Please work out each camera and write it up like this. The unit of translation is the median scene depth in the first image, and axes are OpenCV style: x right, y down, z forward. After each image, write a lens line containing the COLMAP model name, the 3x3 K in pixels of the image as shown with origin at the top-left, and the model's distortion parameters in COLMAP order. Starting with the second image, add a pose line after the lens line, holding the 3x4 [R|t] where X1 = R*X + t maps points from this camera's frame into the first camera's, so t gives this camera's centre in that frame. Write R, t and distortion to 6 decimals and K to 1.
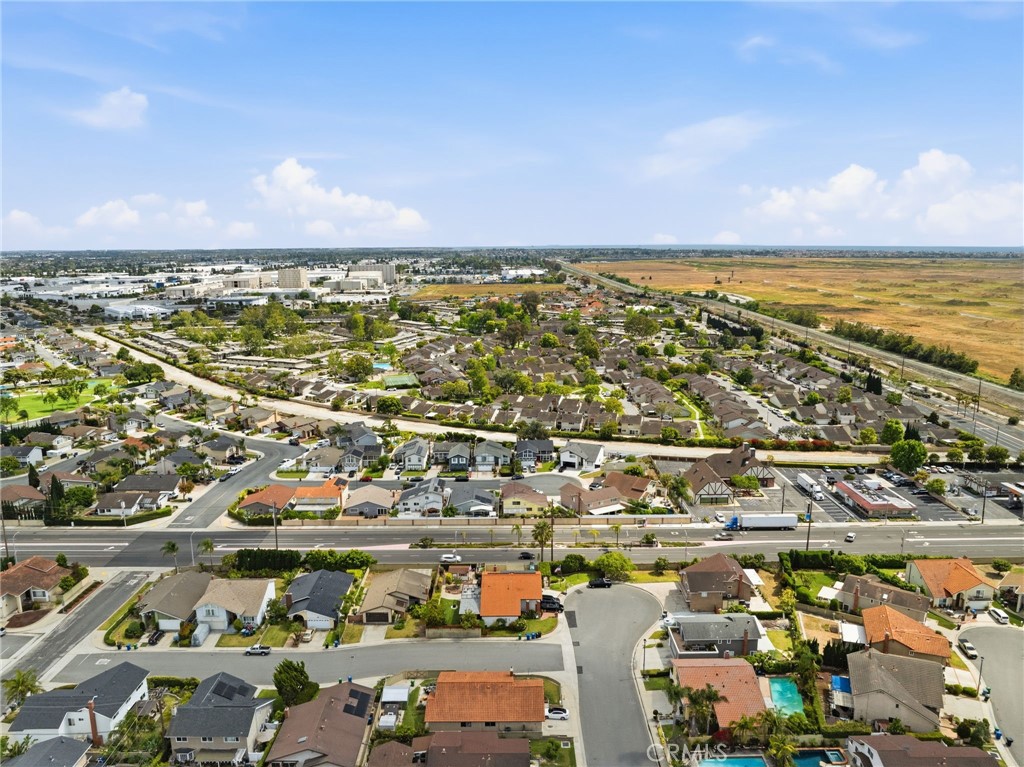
lens RADIAL K [[748.8, 0, 512.0], [0, 748.8, 383.5], [0, 0, 1]] dist [-0.027441, -0.003789]
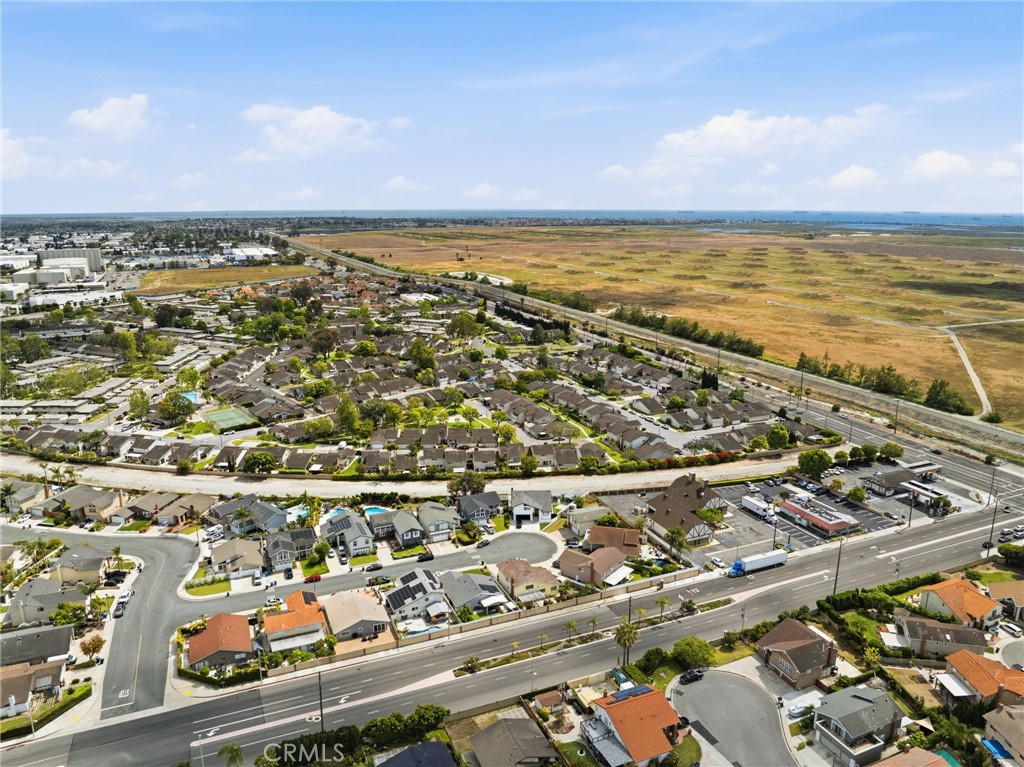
lens RADIAL K [[748.8, 0, 512.0], [0, 748.8, 383.5], [0, 0, 1]] dist [-0.027441, -0.003789]
pose [[0.917465, -0.086929, 0.388202, -0.230678], [0.067663, 0.995714, 0.063053, -0.094988], [-0.392020, -0.031582, 0.919415, 0.135102]]
